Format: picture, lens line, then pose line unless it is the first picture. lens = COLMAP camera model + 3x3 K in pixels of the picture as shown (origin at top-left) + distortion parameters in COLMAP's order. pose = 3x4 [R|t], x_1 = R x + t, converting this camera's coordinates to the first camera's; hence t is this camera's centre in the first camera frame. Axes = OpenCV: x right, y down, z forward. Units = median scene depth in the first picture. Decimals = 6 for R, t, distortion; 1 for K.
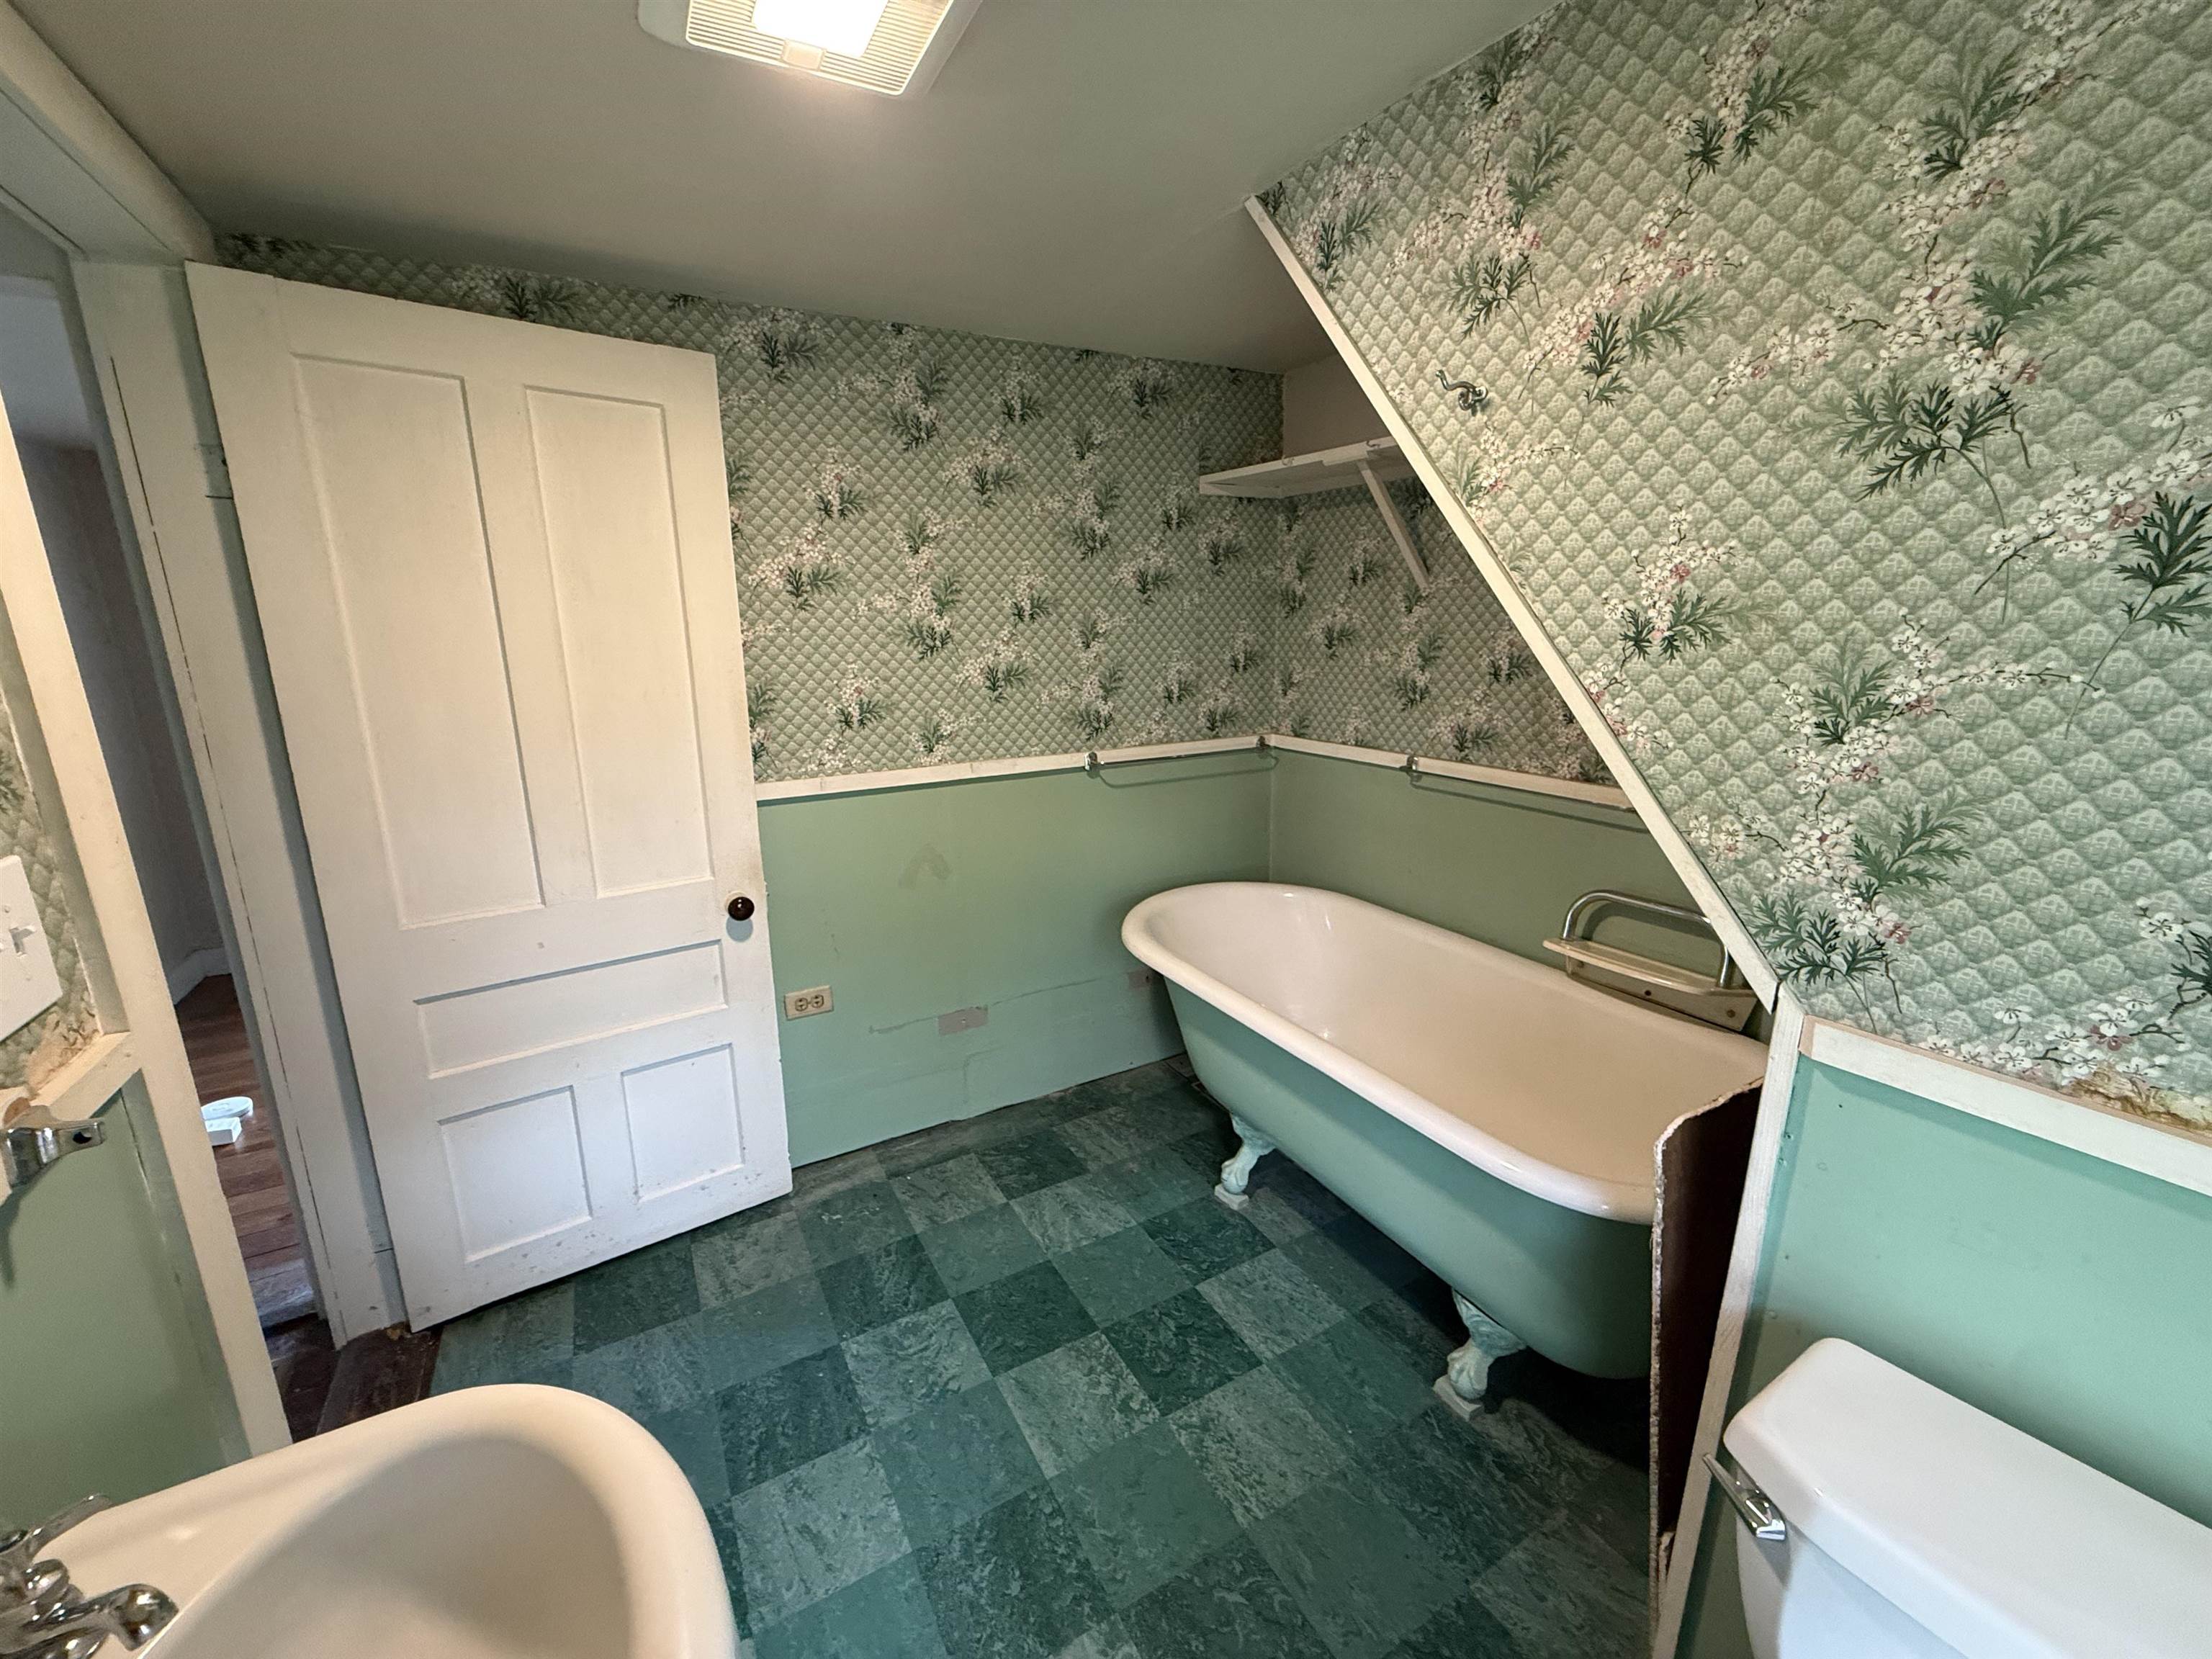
lens RADIAL K [[879.5, 0, 1103.6], [0, 879.5, 832.3], [0, 0, 1]] dist [-0.000476, -0.000027]
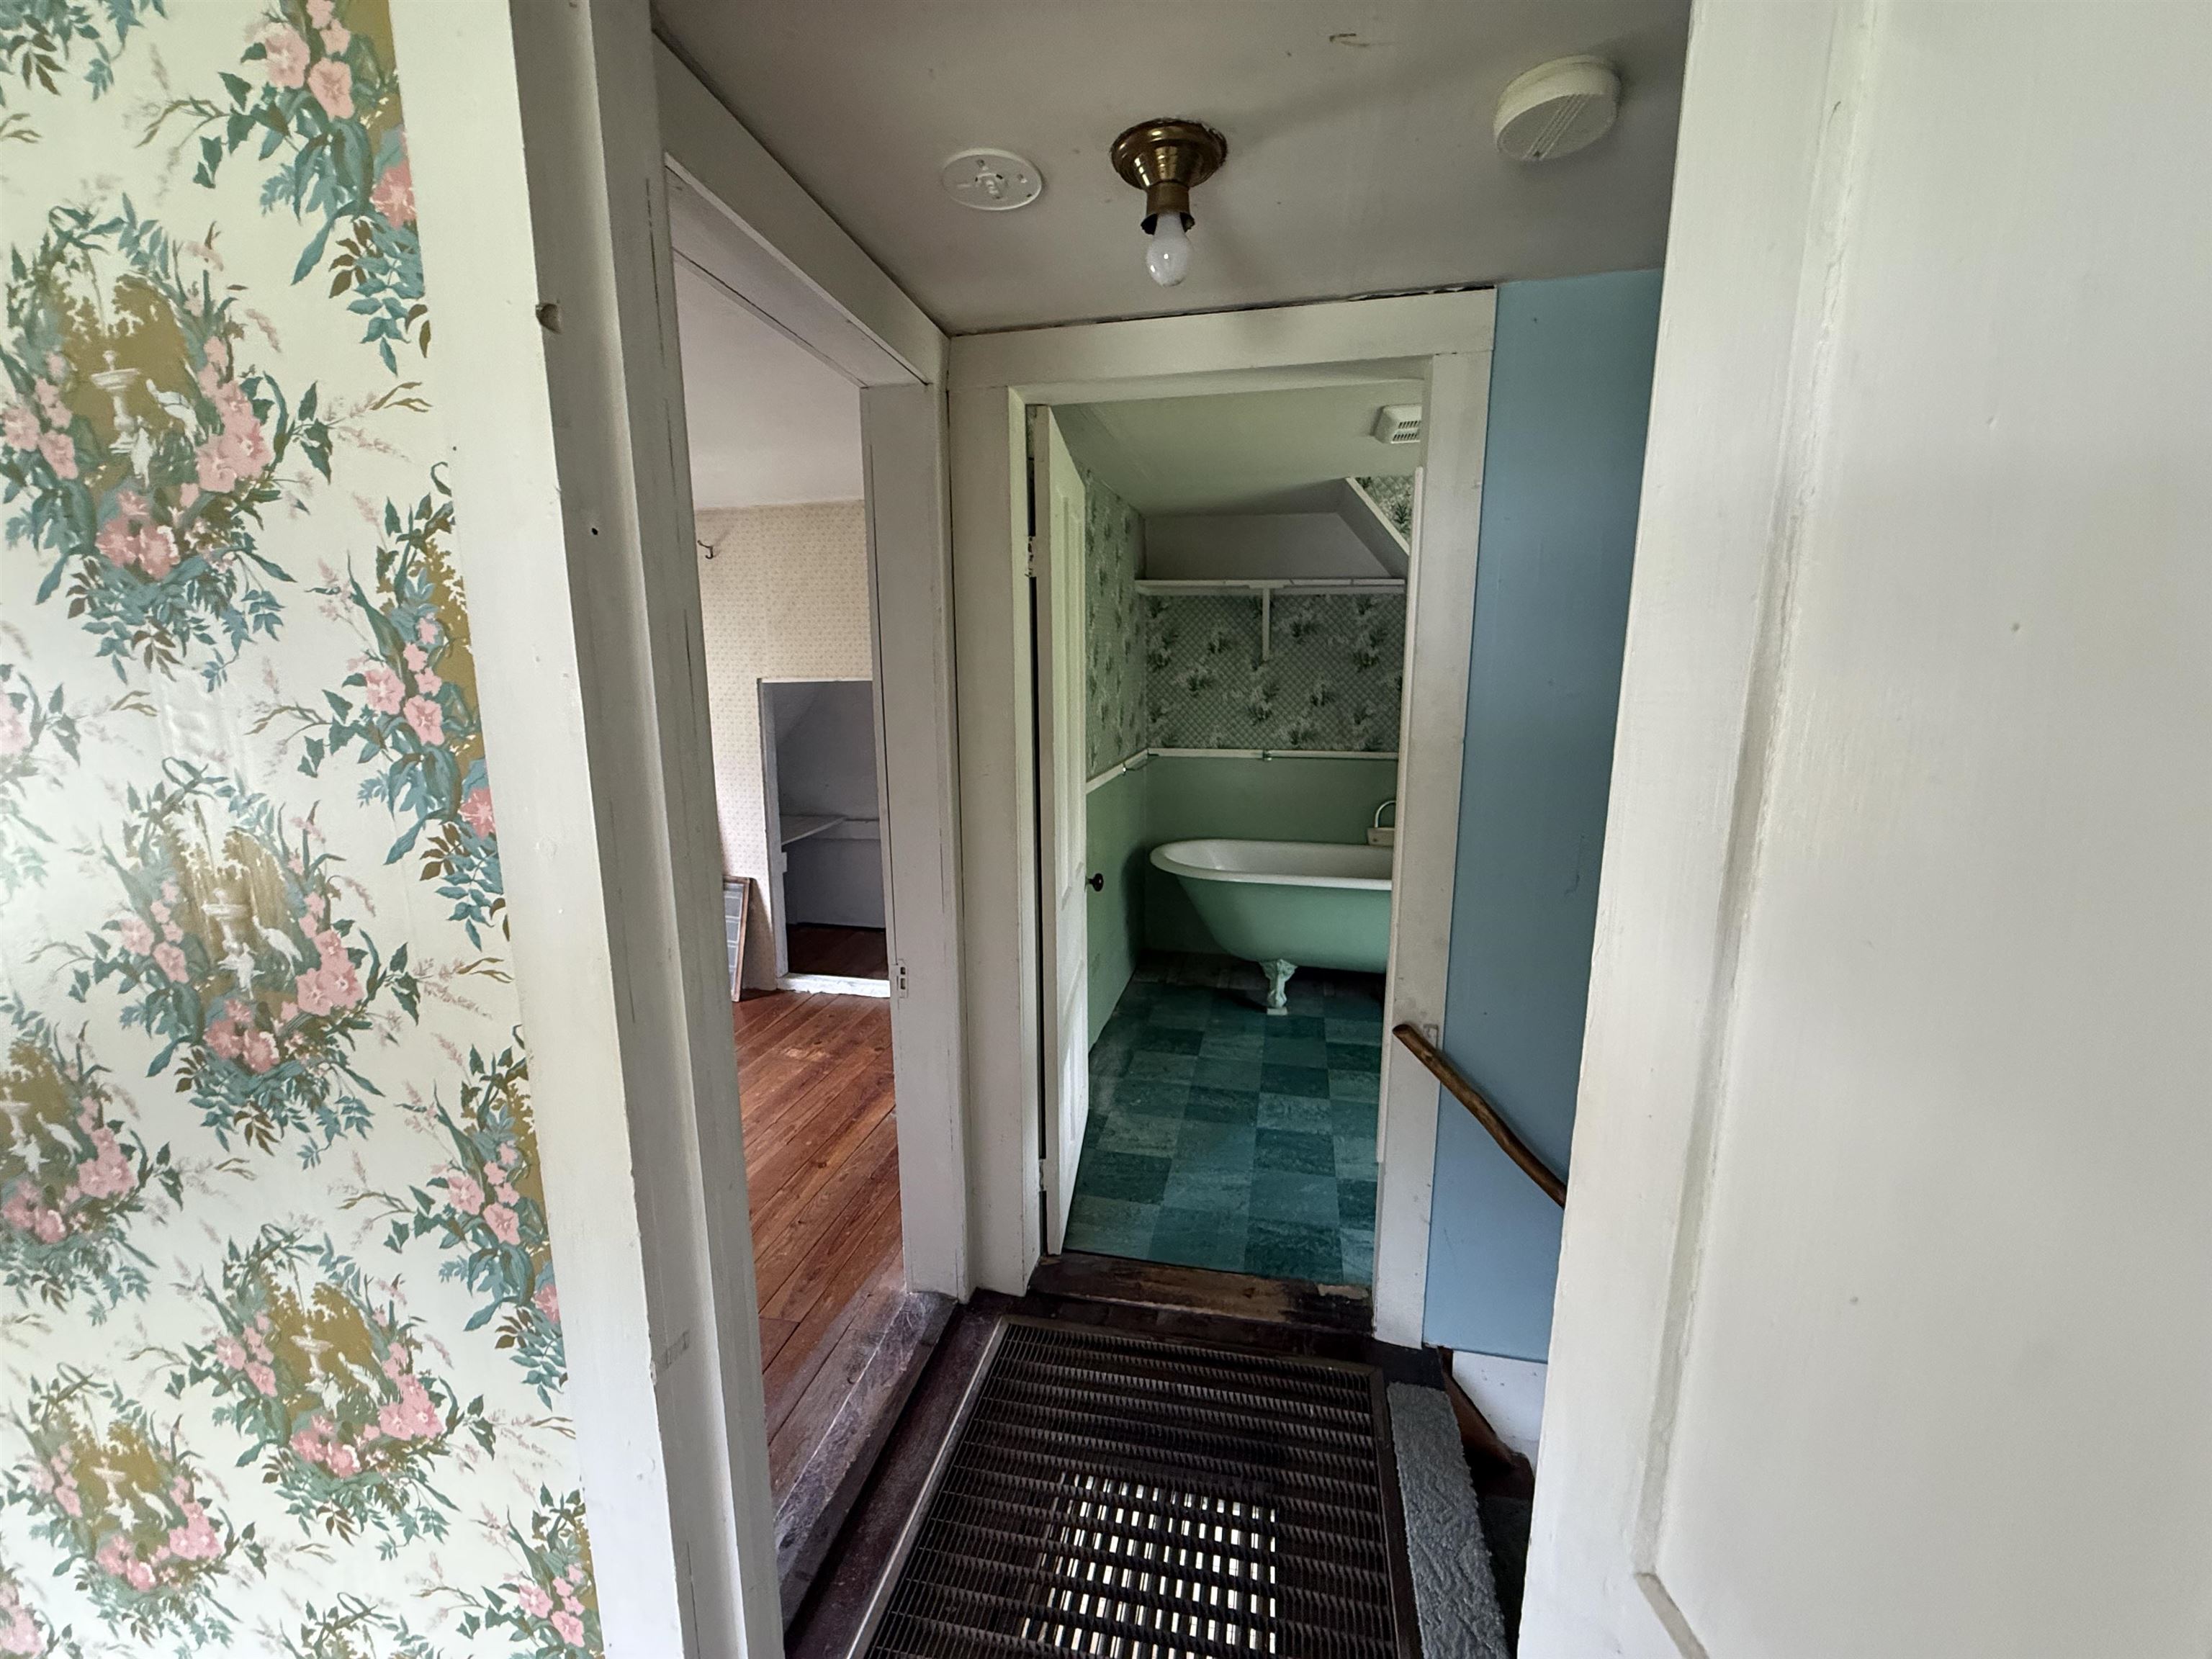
lens RADIAL K [[879.5, 0, 1103.6], [0, 879.5, 832.3], [0, 0, 1]] dist [-0.000476, -0.000027]
pose [[0.666269, -0.126603, 0.734886, -2.138431], [0.168908, 0.985491, 0.016639, -0.014067], [-0.726330, 0.113042, 0.677987, 0.100280]]
